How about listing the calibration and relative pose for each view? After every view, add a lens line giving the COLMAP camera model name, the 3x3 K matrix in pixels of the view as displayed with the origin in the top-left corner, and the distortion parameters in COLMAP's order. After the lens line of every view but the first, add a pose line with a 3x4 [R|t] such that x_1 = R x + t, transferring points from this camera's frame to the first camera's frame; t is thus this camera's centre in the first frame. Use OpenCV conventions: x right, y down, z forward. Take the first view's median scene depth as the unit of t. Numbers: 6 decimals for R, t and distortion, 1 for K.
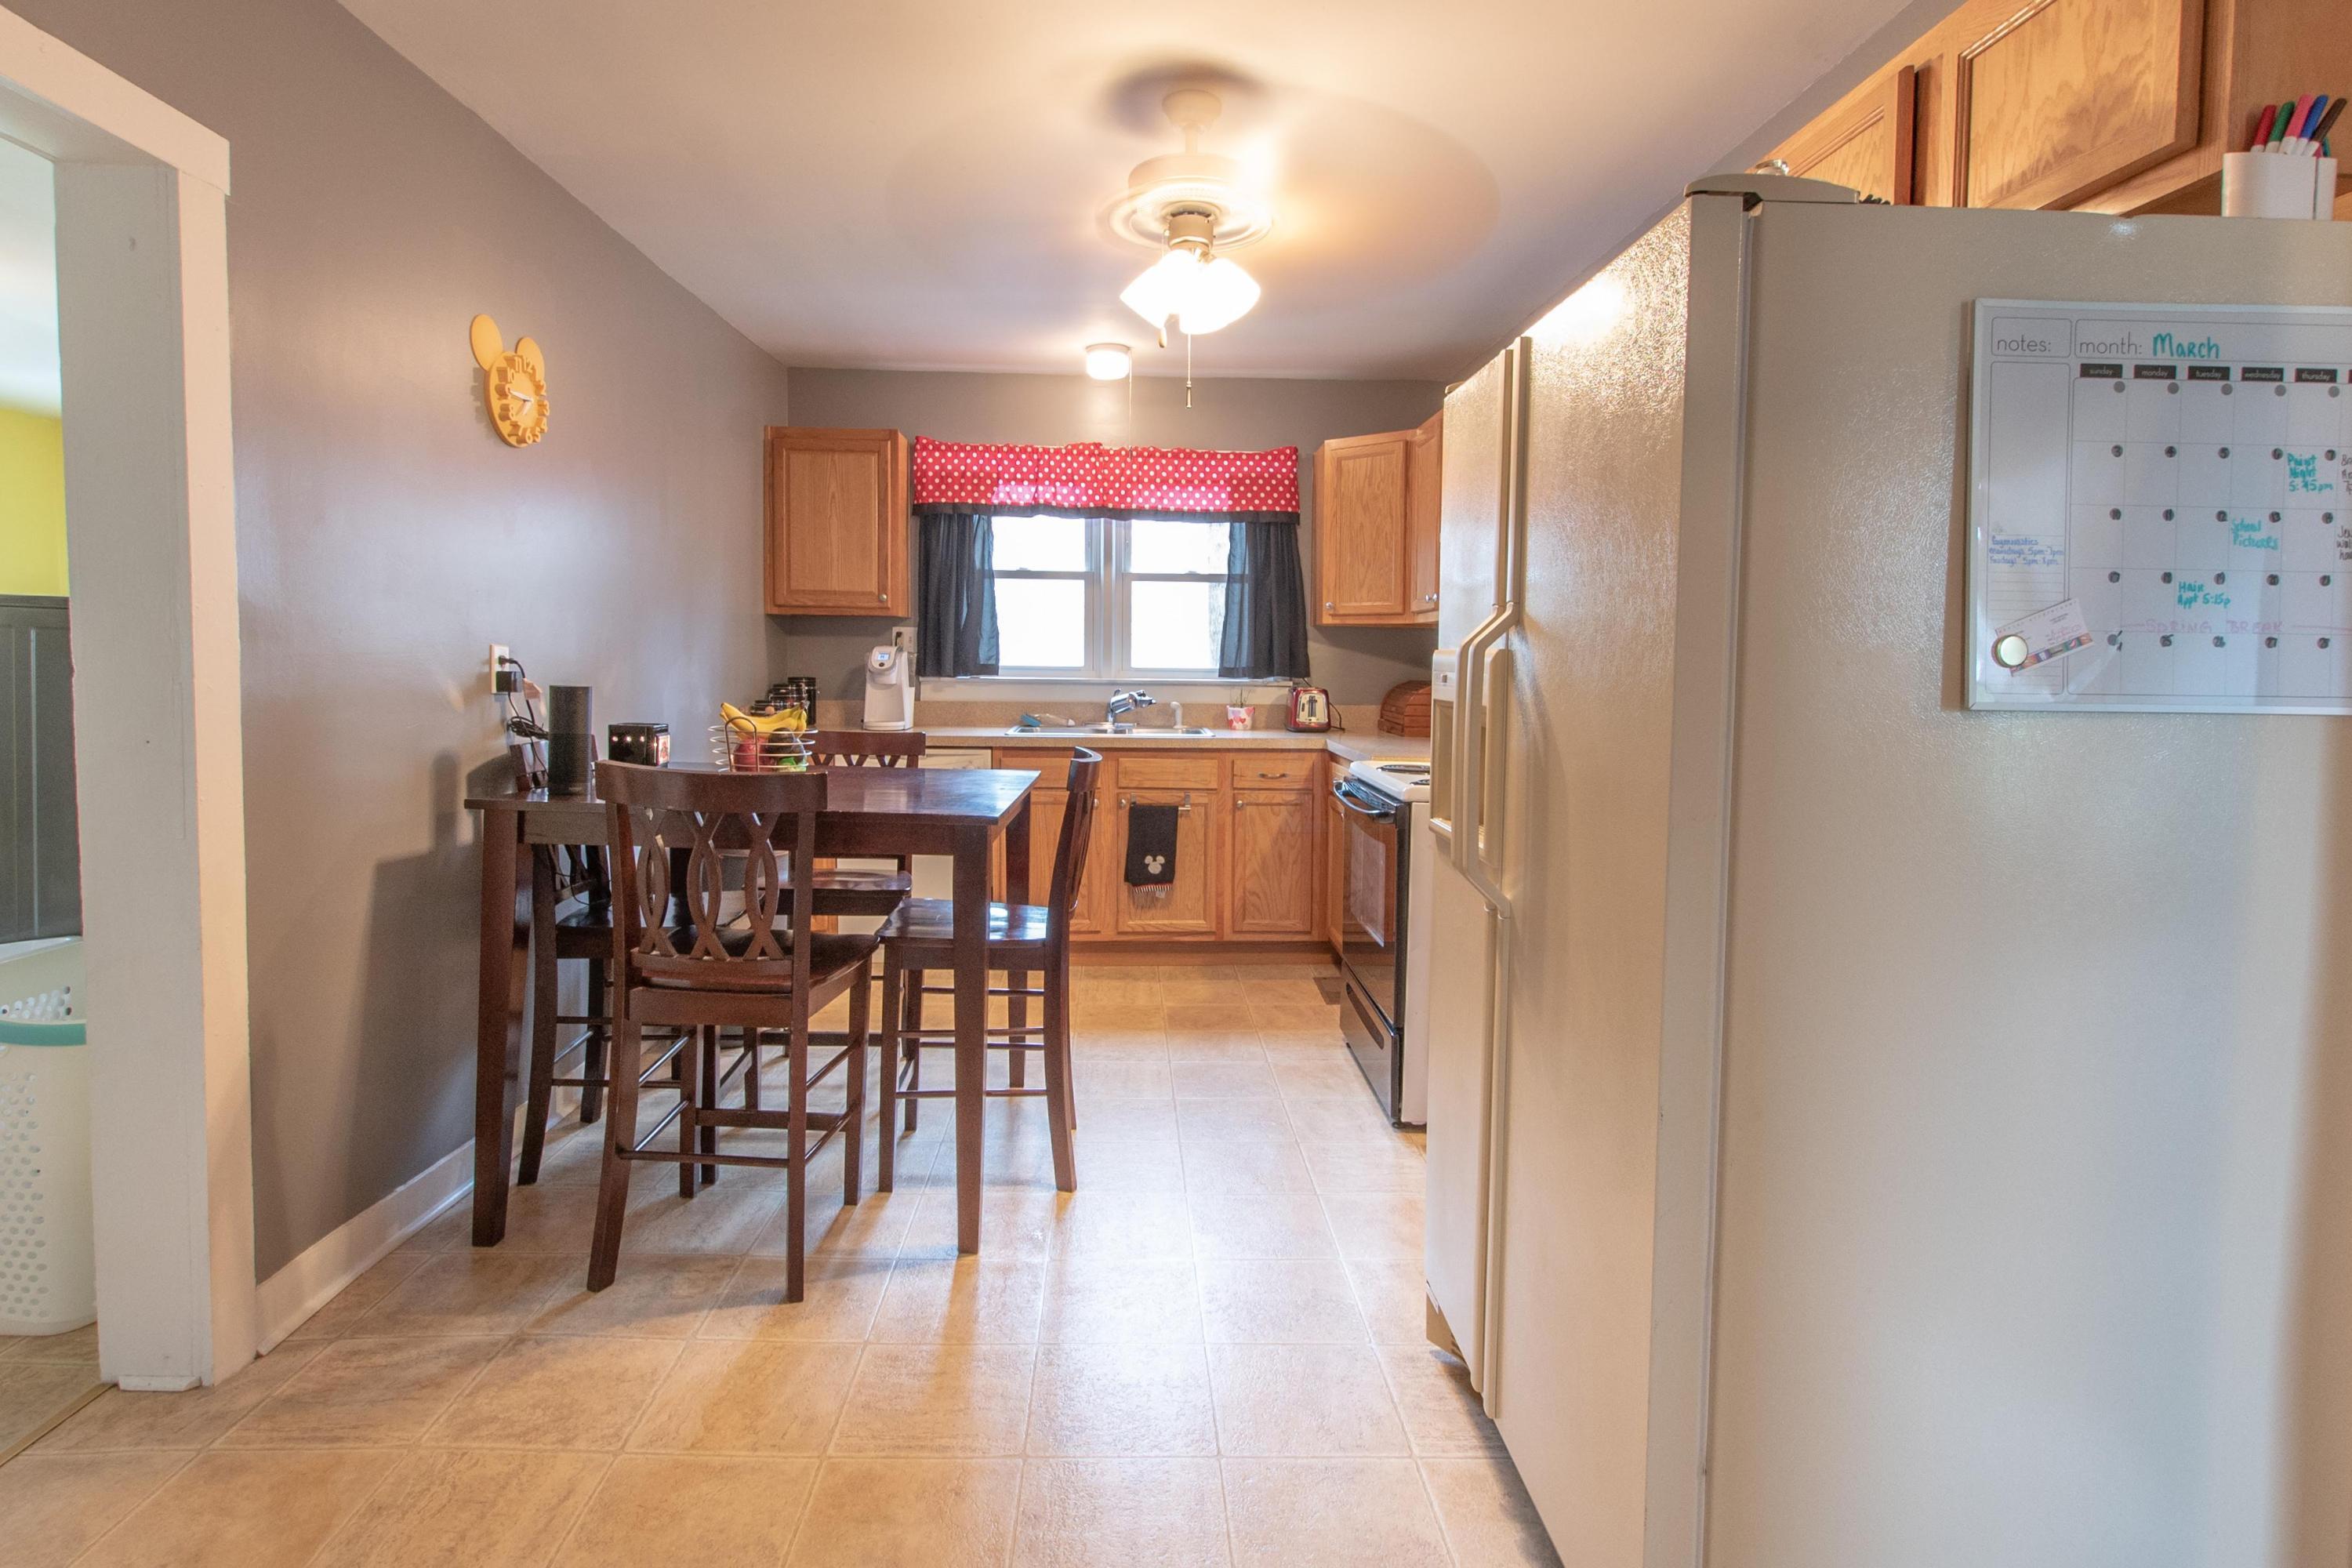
lens RADIAL K [[1046.6, 0, 1176.0], [0, 1046.6, 784.0], [0, 0, 1]] dist [-0.020064, 0.000049]
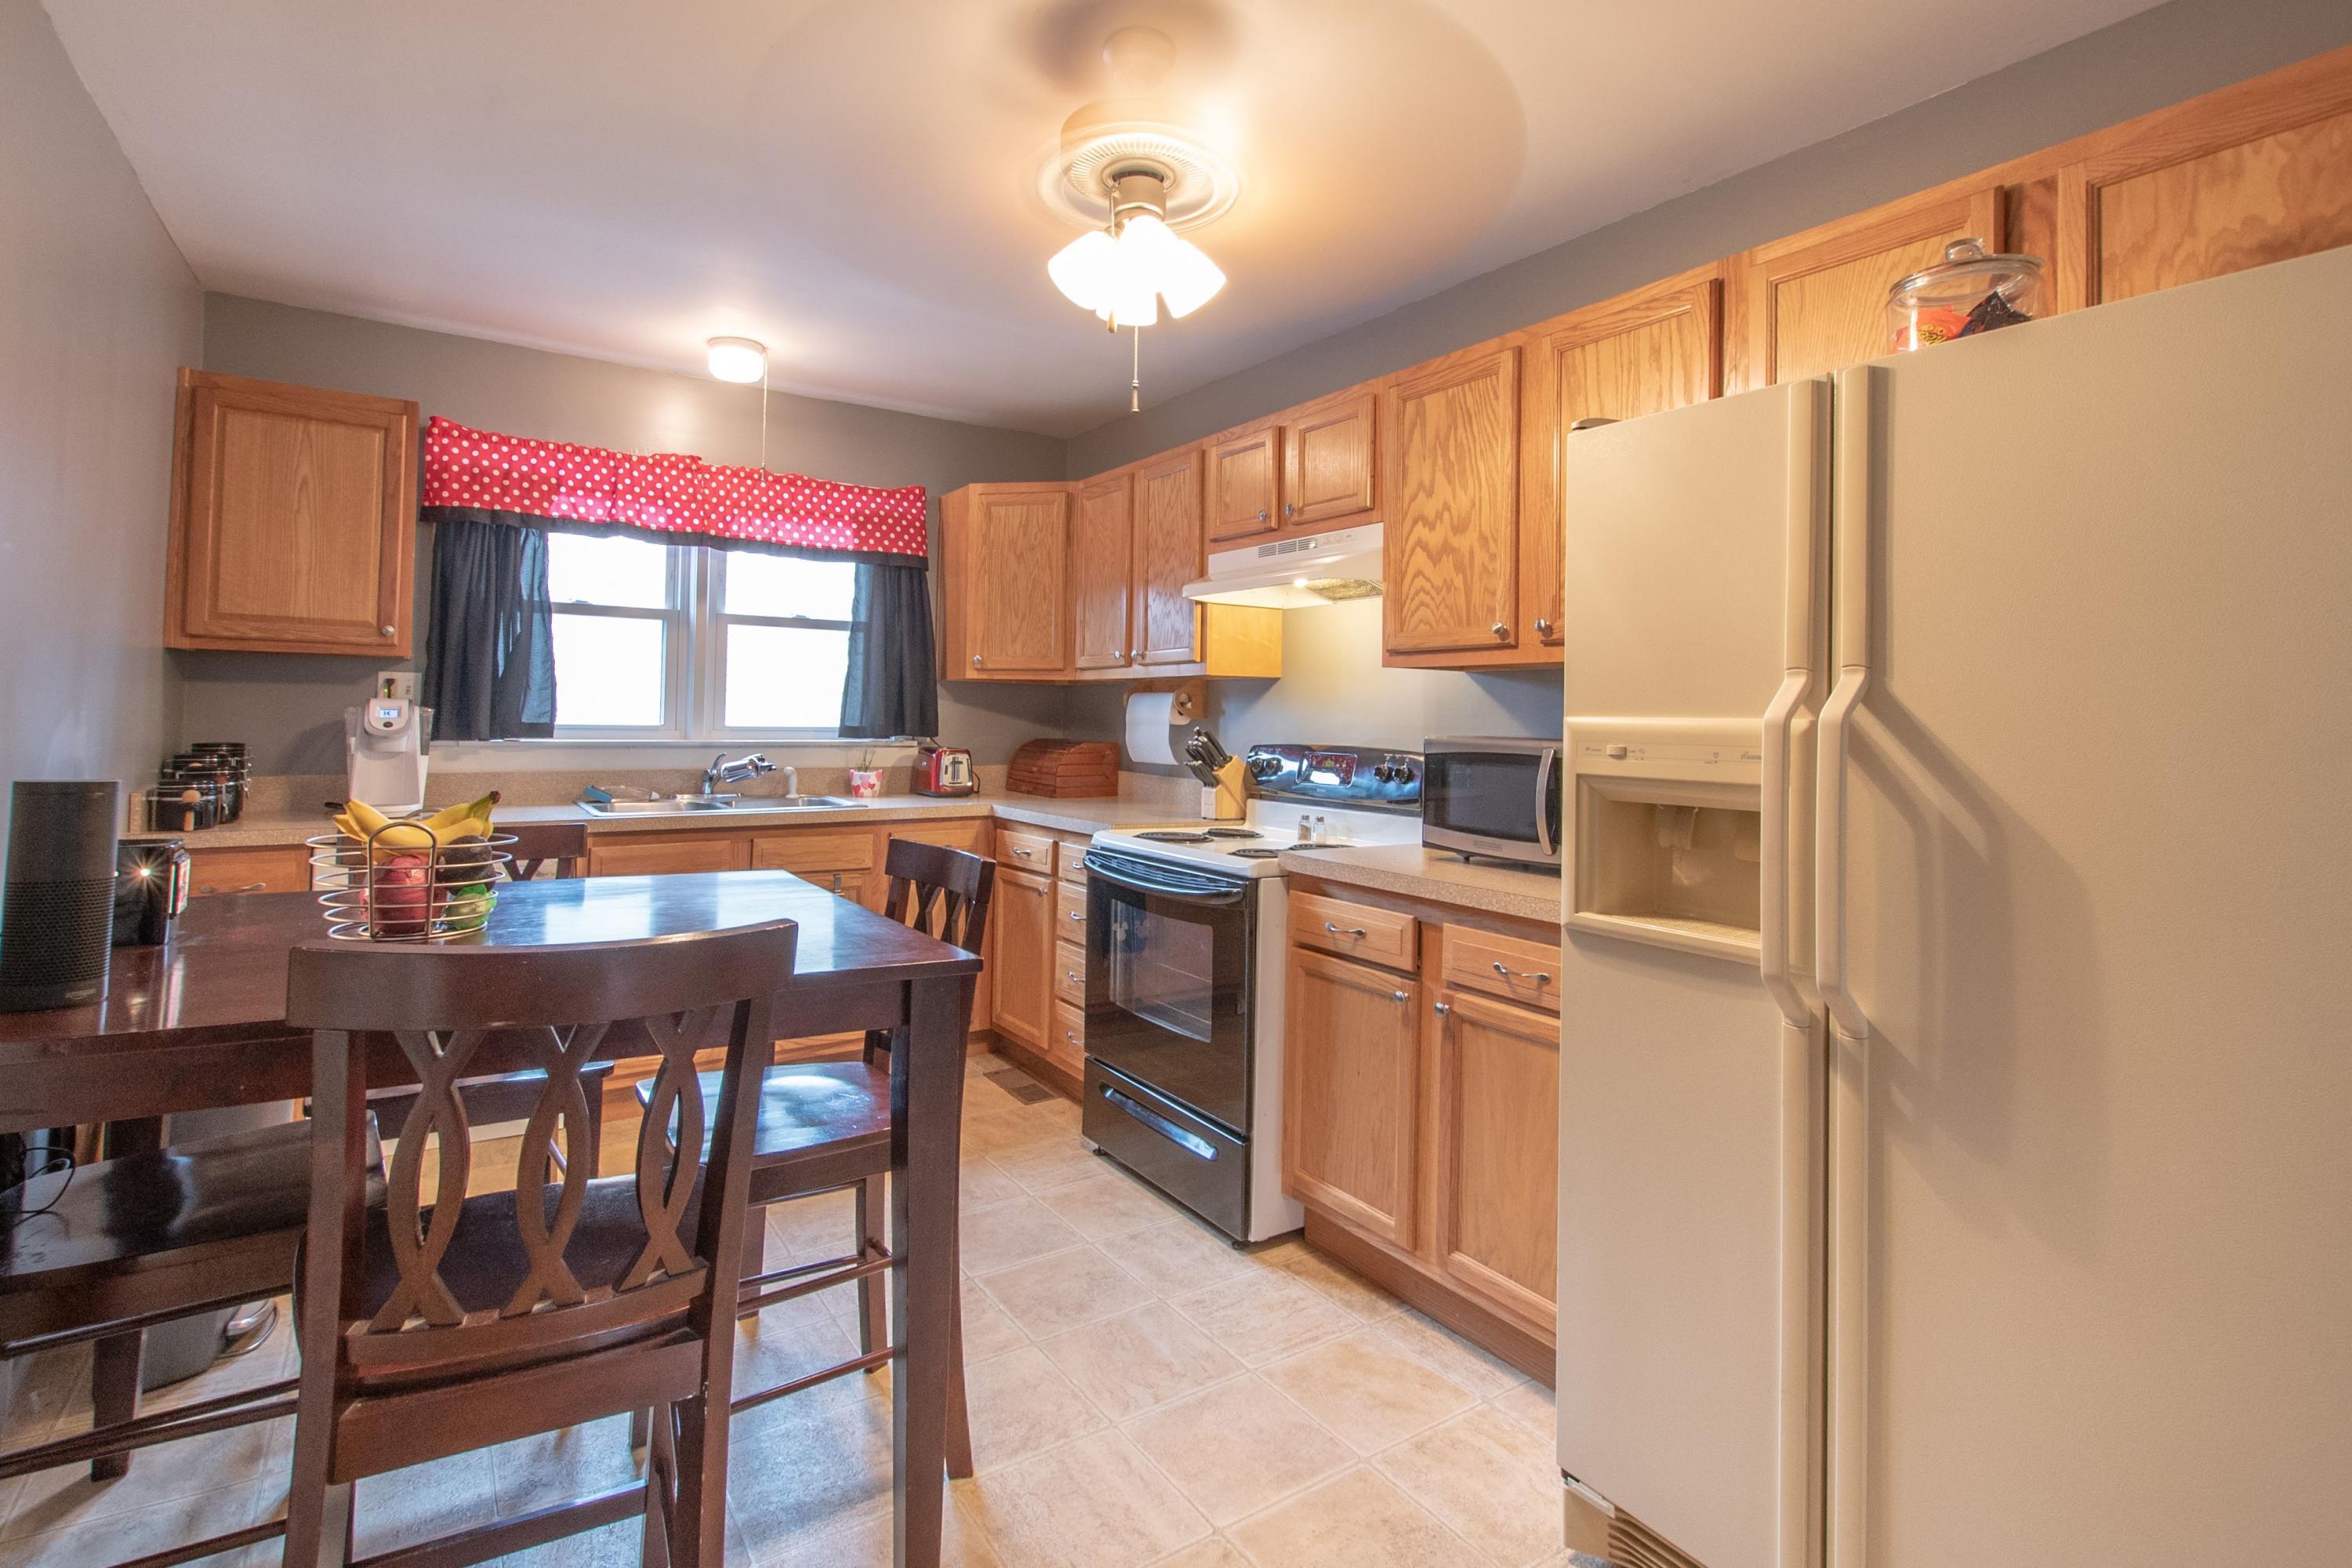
lens RADIAL K [[1027.3, 0, 1179.6], [0, 1027.3, 735.8], [0, 0, 1]] dist [0.000260, -0.005475]
pose [[0.871153, -0.008766, 0.490933, -0.142508], [0.056342, 0.995021, -0.082211, -0.018315], [-0.487768, 0.099279, 0.867310, 0.130908]]
